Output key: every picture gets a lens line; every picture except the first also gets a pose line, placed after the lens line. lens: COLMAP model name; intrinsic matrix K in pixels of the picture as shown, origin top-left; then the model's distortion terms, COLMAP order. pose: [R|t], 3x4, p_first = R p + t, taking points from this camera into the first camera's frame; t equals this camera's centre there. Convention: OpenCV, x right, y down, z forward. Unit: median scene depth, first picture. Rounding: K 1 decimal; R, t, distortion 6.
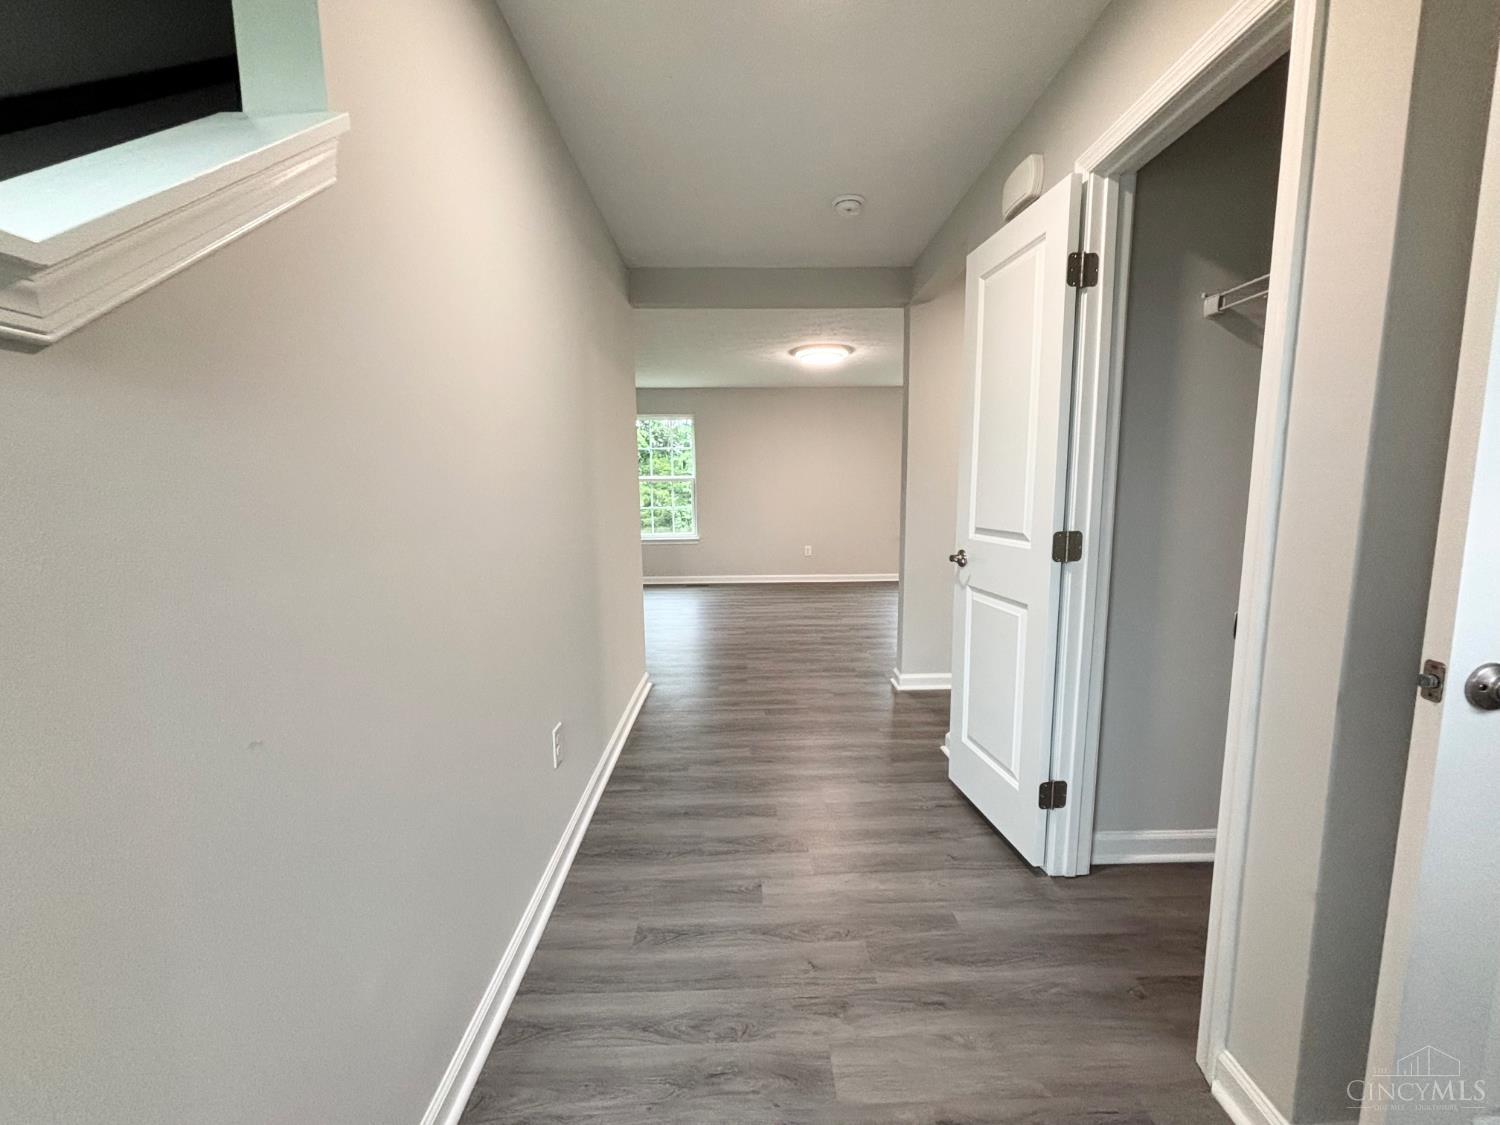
lens RADIAL K [[604.8, 0, 750.4], [0, 604.8, 566.9], [0, 0, 1]] dist [-0.006320, 0.001013]
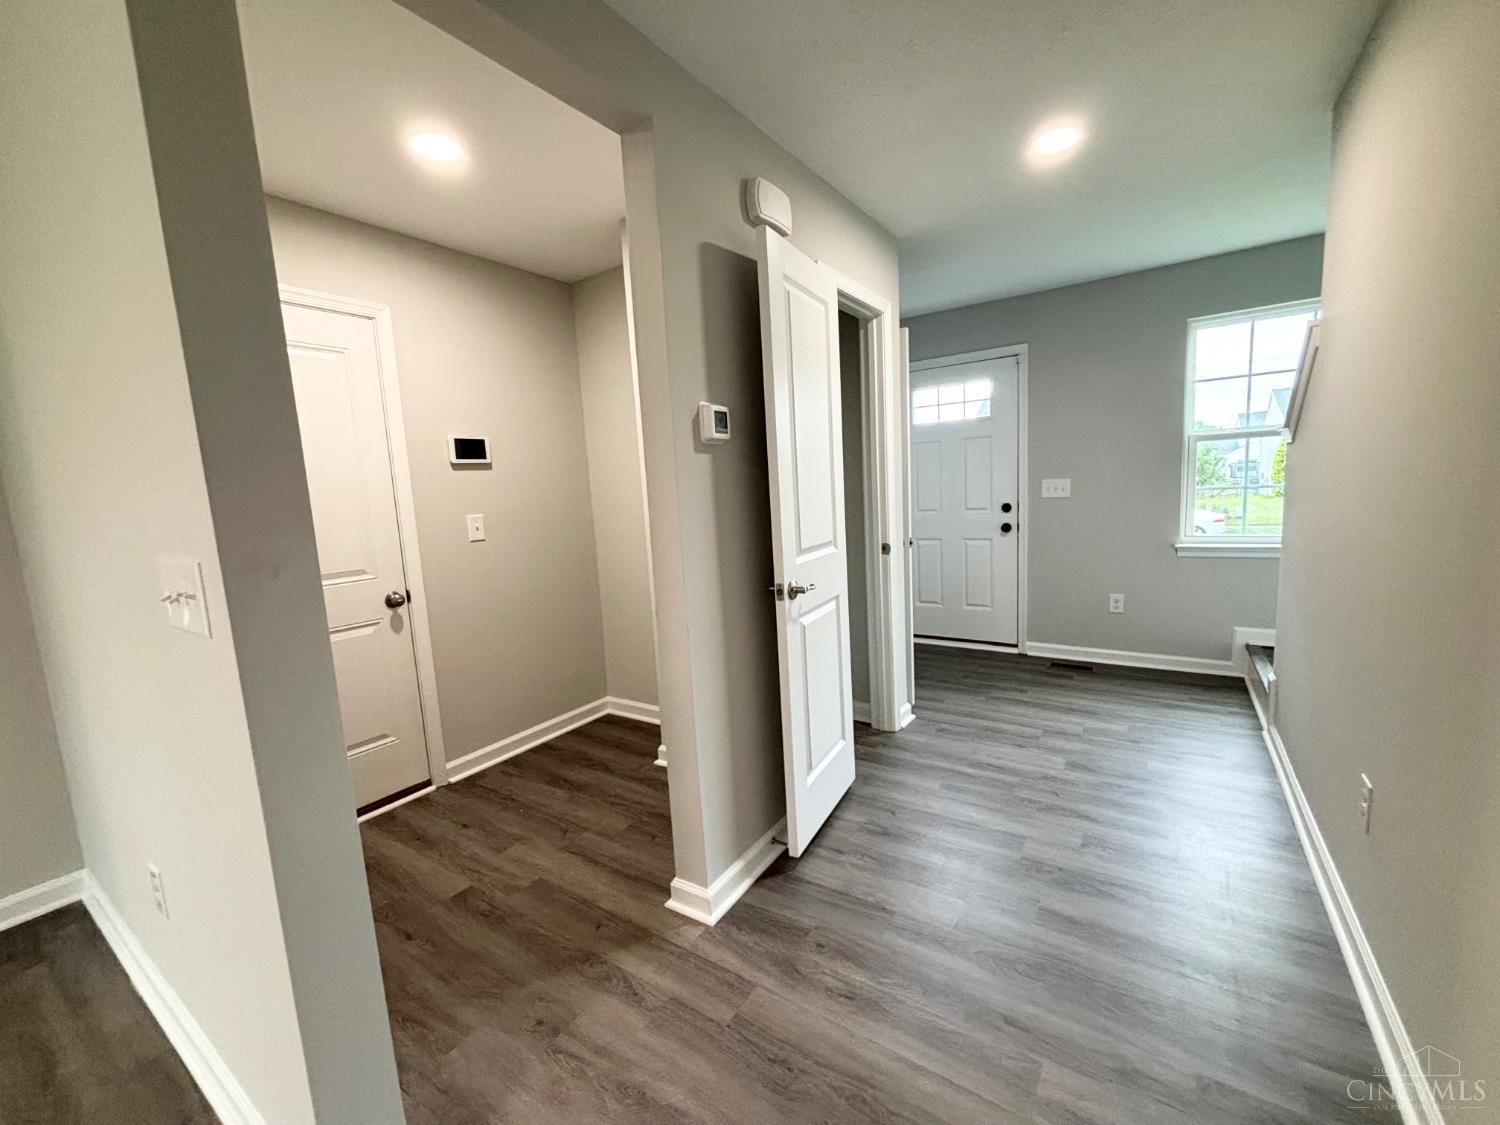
lens RADIAL K [[604.8, 0, 753.1], [0, 604.8, 559.4], [0, 0, 1]] dist [-0.006320, 0.001013]
pose [[-0.816735, -0.020986, 0.576631, -0.073662], [0.132182, 0.965959, 0.222376, -0.198442], [-0.561669, 0.257843, -0.786158, 1.327039]]
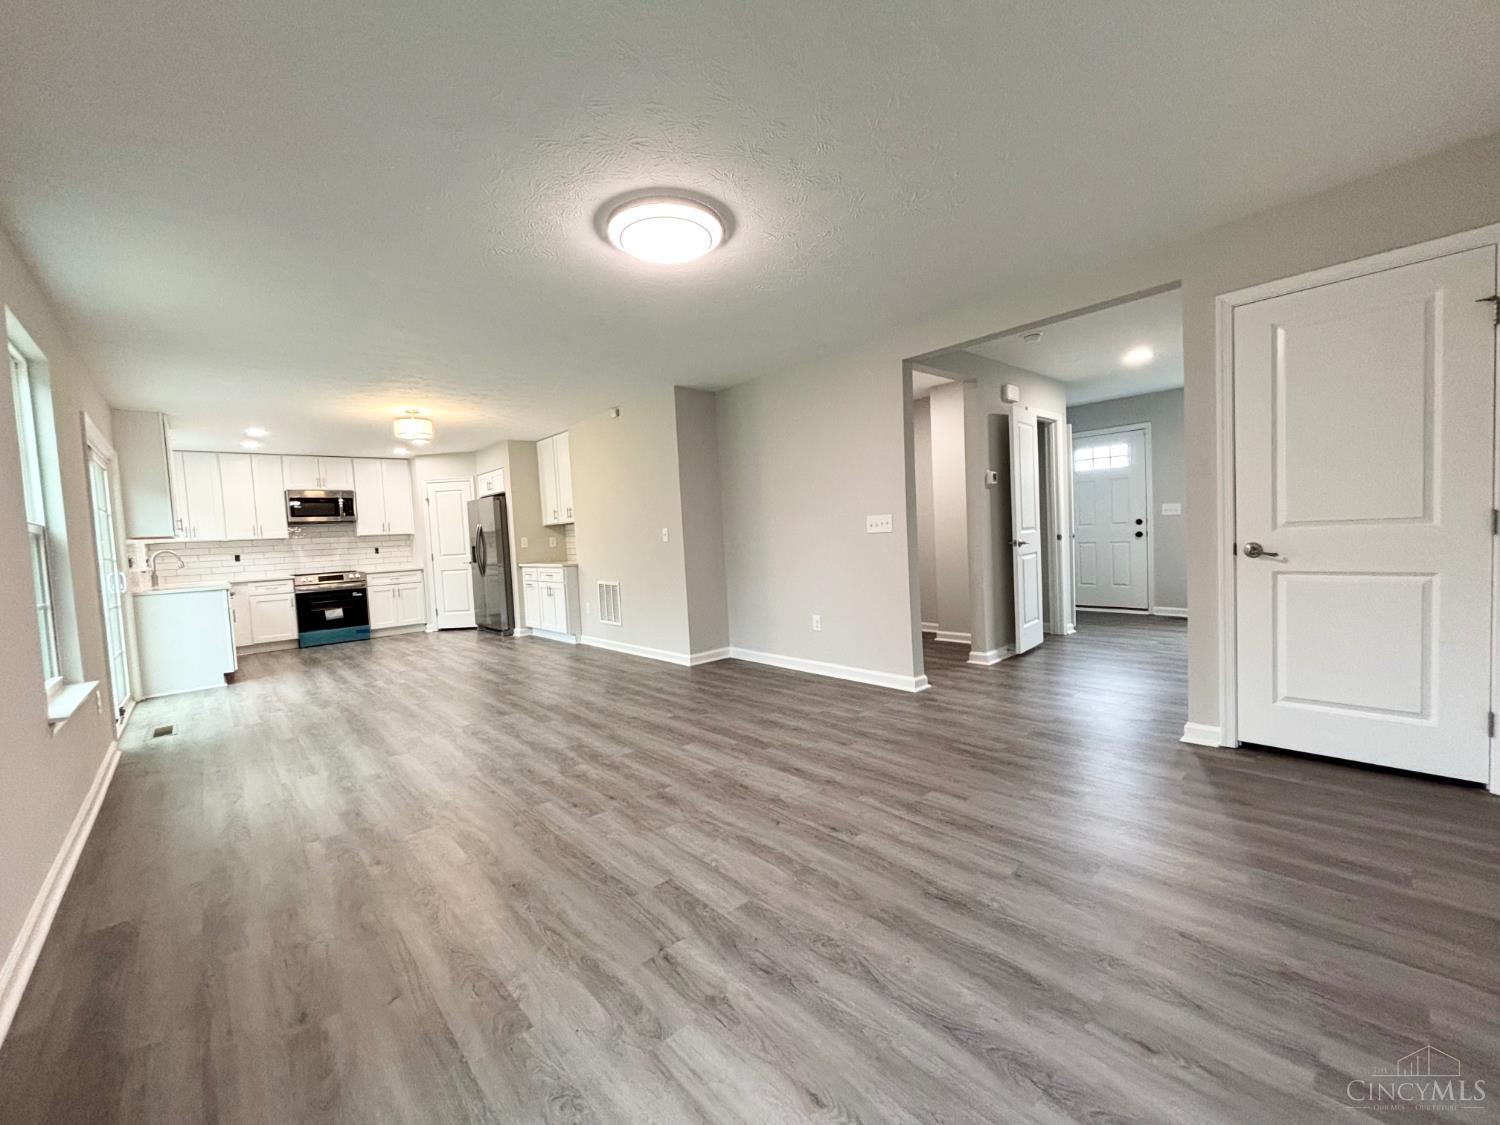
lens RADIAL K [[604.8, 0, 748.4], [0, 604.8, 564.2], [0, 0, 1]] dist [-0.006320, 0.001013]
pose [[-0.652970, 0.005507, 0.757364, -0.494022], [0.154359, 0.979953, 0.125957, -0.278531], [-0.741487, 0.199152, -0.640730, 2.412691]]
